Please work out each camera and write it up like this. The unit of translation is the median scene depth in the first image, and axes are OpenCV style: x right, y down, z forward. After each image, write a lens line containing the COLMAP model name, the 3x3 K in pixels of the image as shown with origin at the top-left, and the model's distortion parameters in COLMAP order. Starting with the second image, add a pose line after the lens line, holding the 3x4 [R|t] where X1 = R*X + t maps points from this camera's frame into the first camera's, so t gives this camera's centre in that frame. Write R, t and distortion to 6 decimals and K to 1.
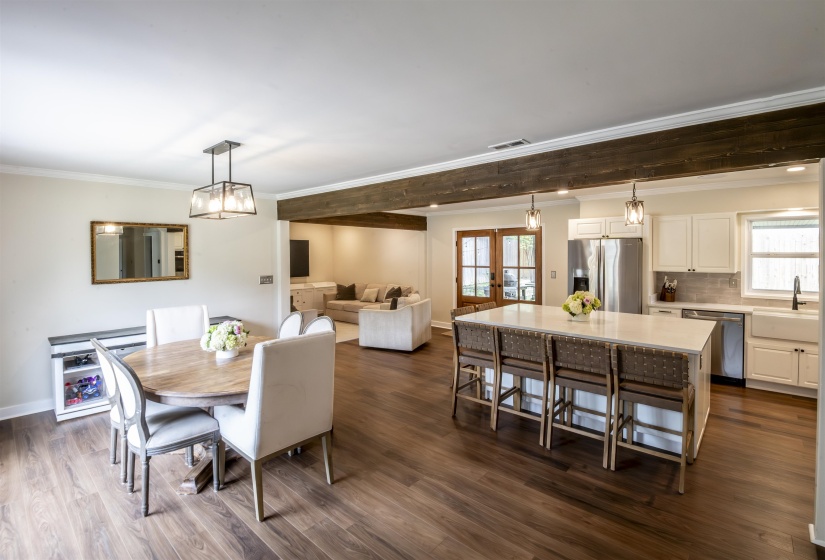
lens RADIAL K [[395.1, 0, 419.0], [0, 395.1, 259.8], [0, 0, 1]] dist [0.001877, -0.007217]
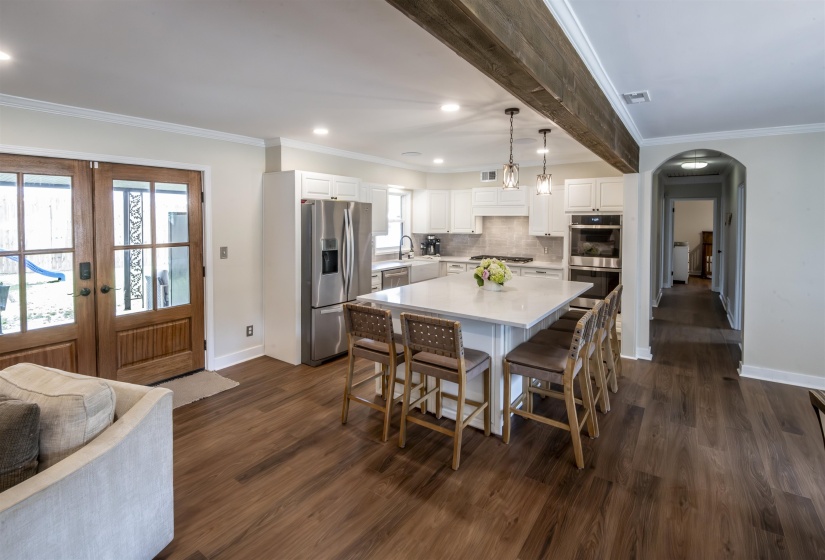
lens RADIAL K [[395.1, 0, 408.6], [0, 395.1, 222.2], [0, 0, 1]] dist [0.001877, -0.007217]
pose [[-0.103209, -0.006404, 0.994639, -0.485395], [0.015252, 0.999852, 0.008020, -0.016619], [-0.994543, 0.015998, -0.103096, 1.240668]]
